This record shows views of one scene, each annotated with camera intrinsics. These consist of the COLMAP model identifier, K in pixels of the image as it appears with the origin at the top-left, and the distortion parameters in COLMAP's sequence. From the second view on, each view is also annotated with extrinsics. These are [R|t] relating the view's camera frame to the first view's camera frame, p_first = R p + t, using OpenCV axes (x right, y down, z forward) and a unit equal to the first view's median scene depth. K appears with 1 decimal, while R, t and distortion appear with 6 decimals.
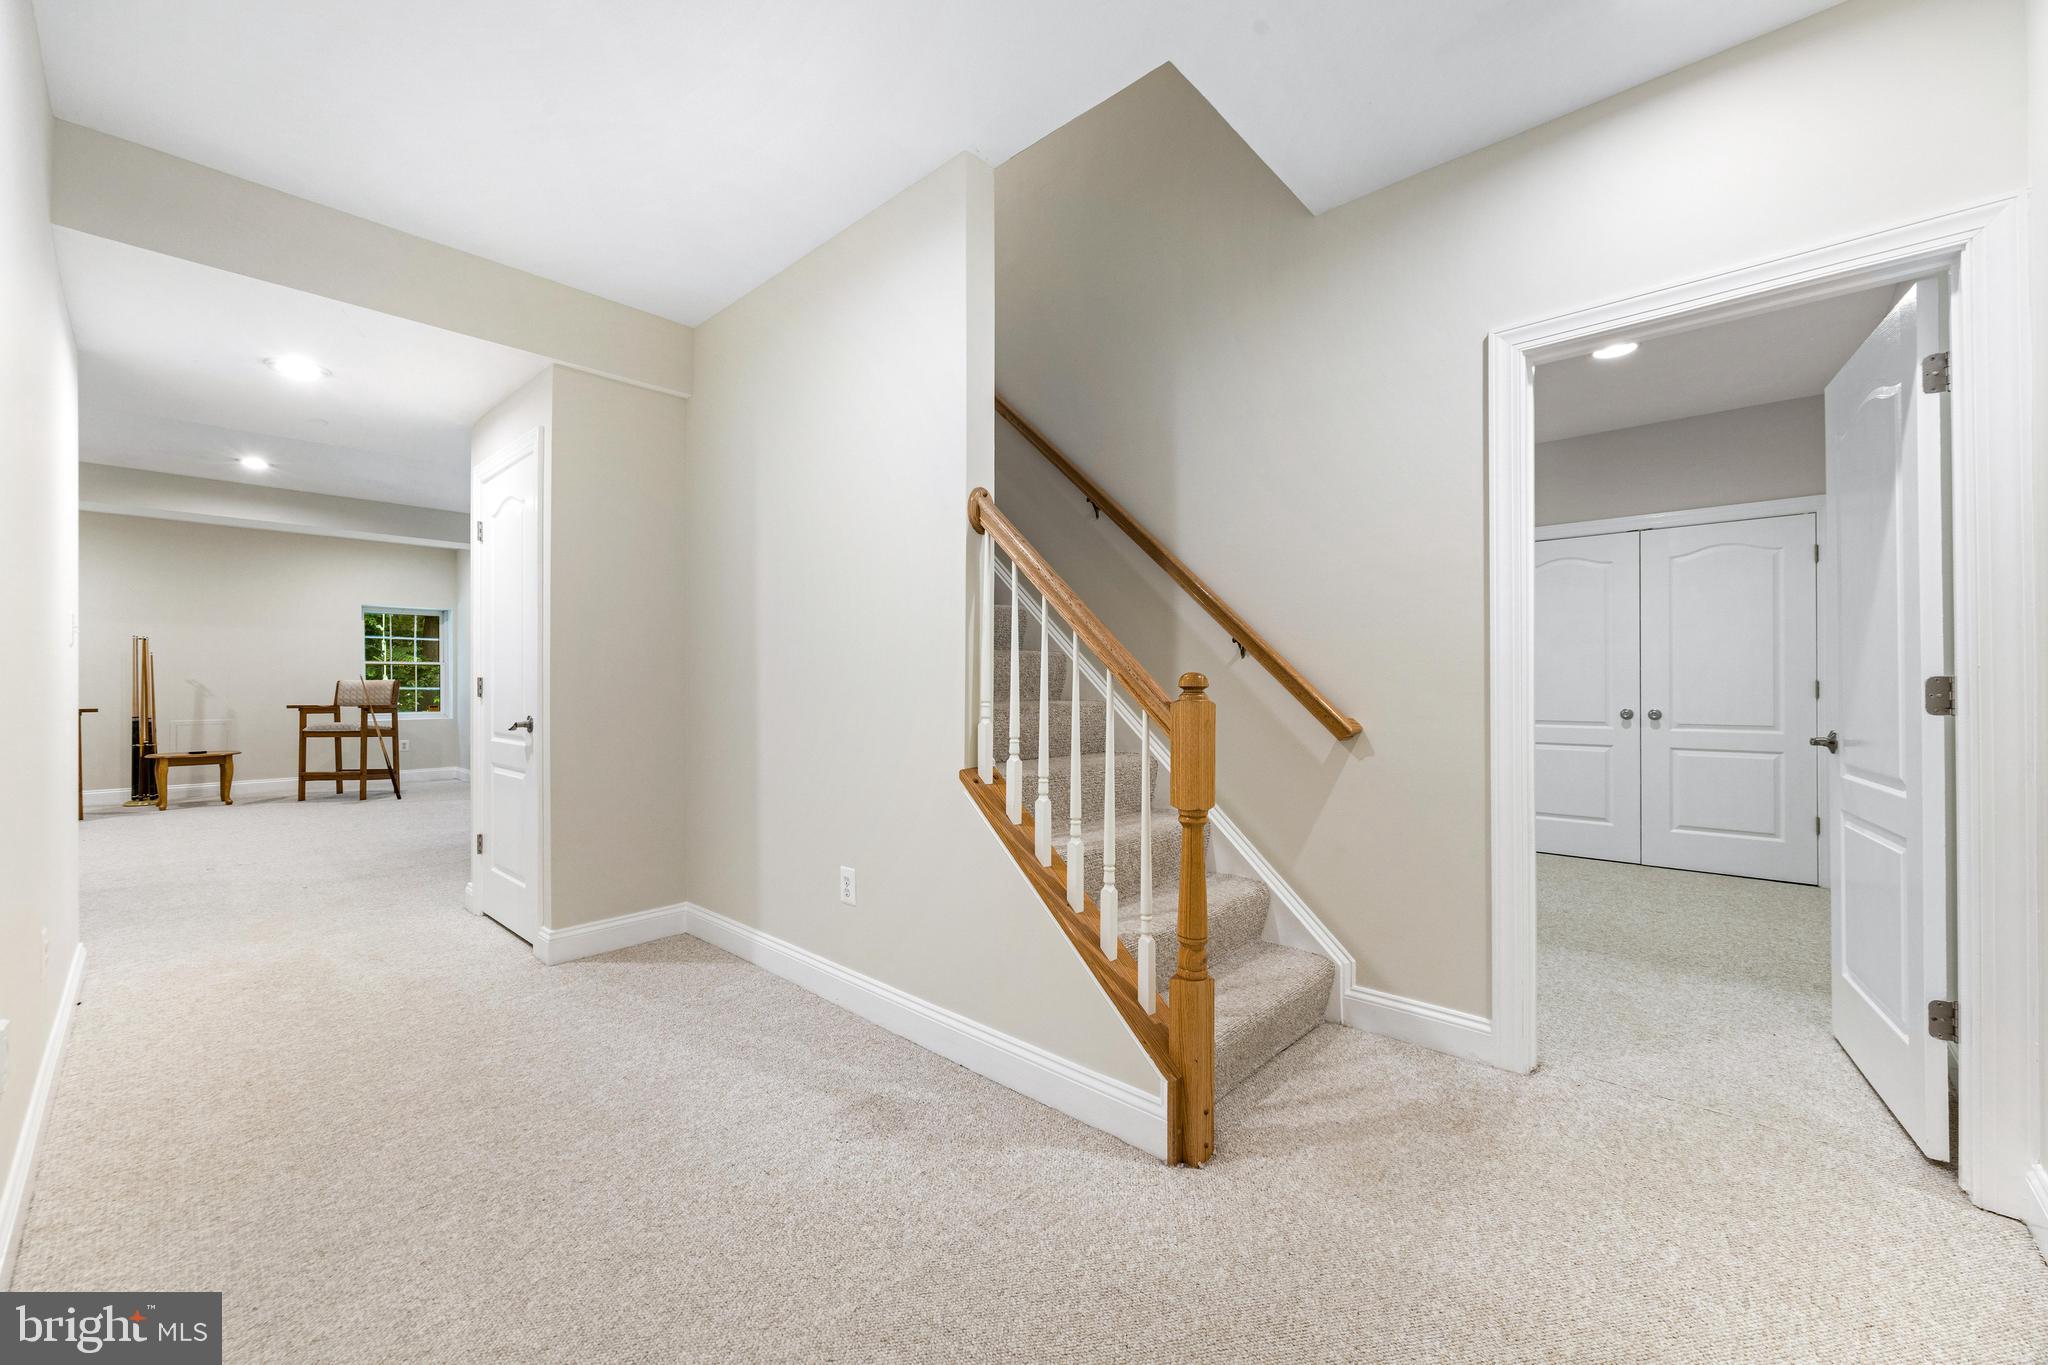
lens RADIAL K [[794.9, 0, 1024.0], [0, 794.9, 682.5], [0, 0, 1]] dist [-0.000518, -0.000196]
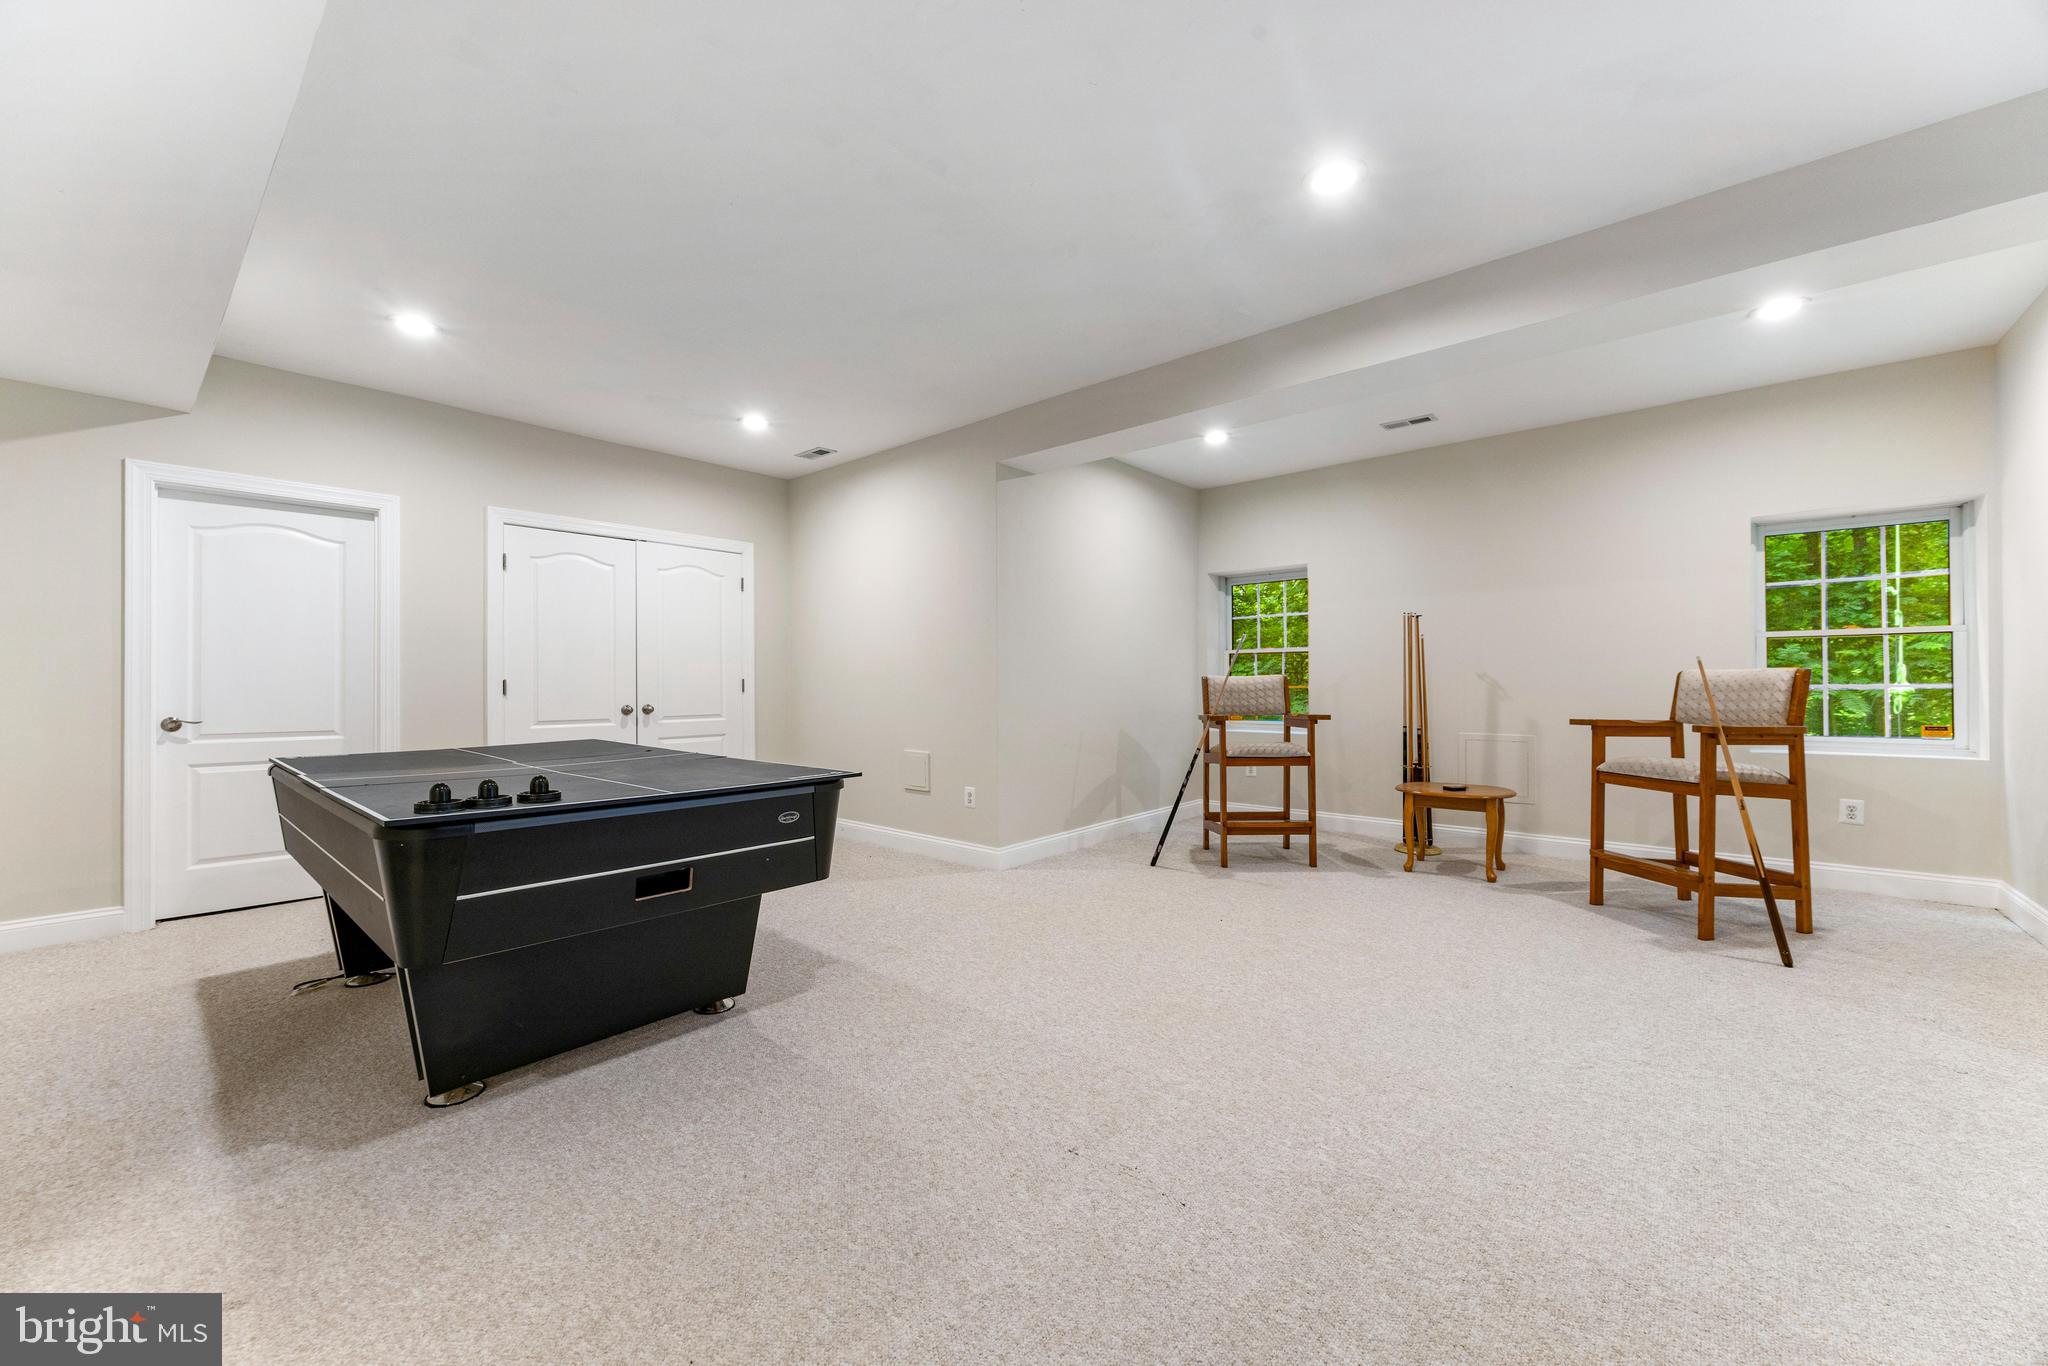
lens RADIAL K [[794.9, 0, 1024.0], [0, 794.9, 683.0], [0, 0, 1]] dist [-0.000518, -0.000196]
pose [[0.025972, 0.000606, -0.999662, -0.386897], [0.008517, 0.999963, 0.000827, 0.001073], [0.999626, -0.008536, 0.025966, 0.589839]]
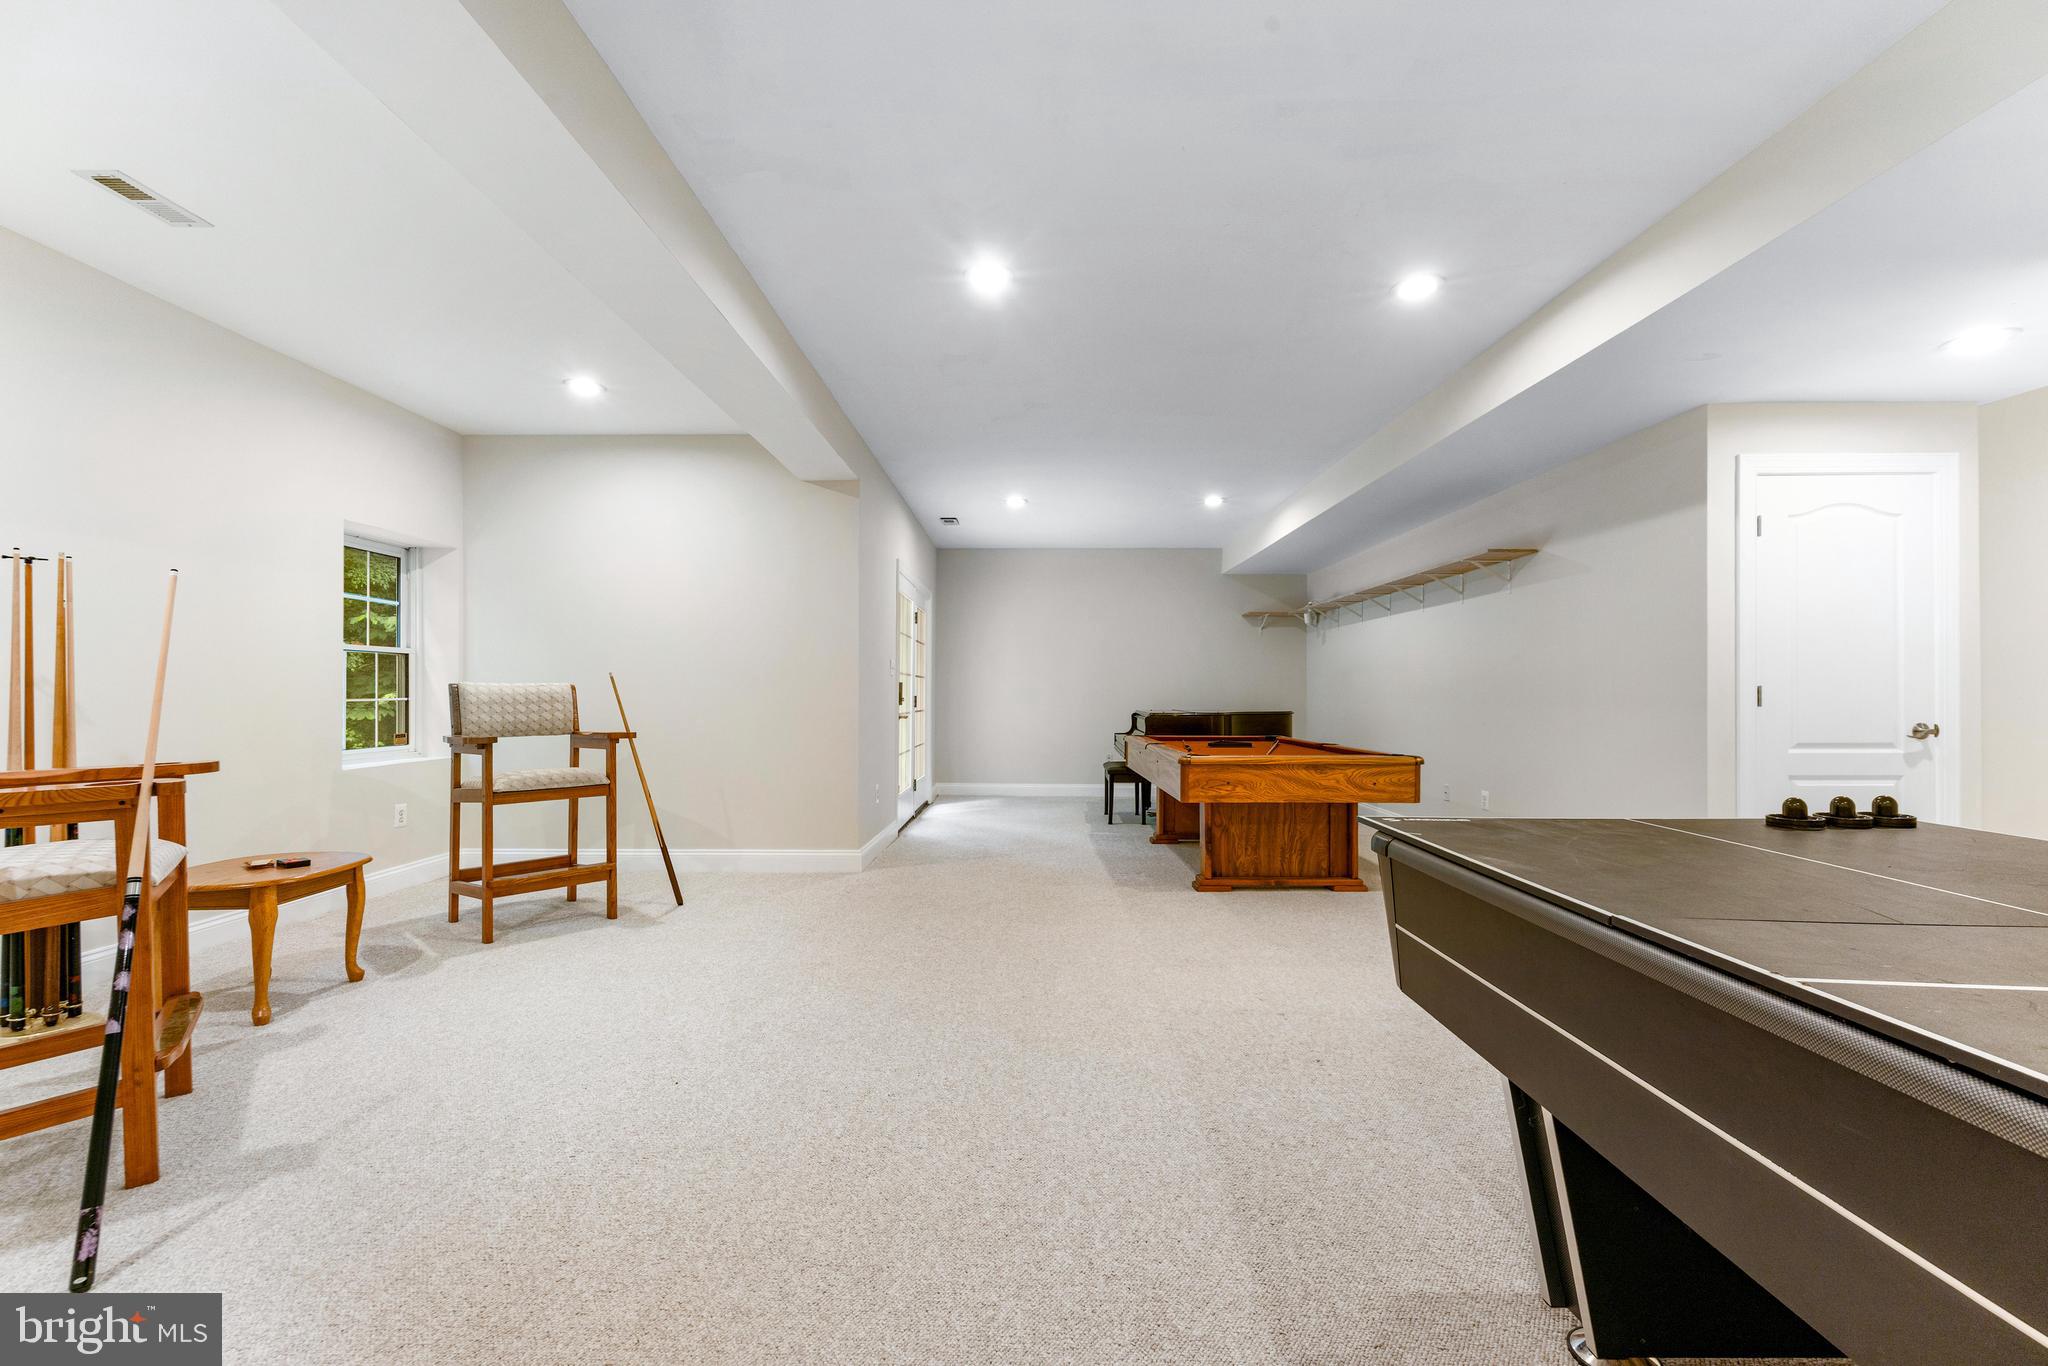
lens RADIAL K [[828.8, 0, 1023.8], [0, 828.8, 696.6], [0, 0, 1]] dist [0.000168, -0.000120]
pose [[0.746714, 0.002367, 0.665141, -0.961427], [-0.005660, 0.999980, 0.002796, 0.002088], [-0.665121, -0.005853, 0.746713, 0.411136]]
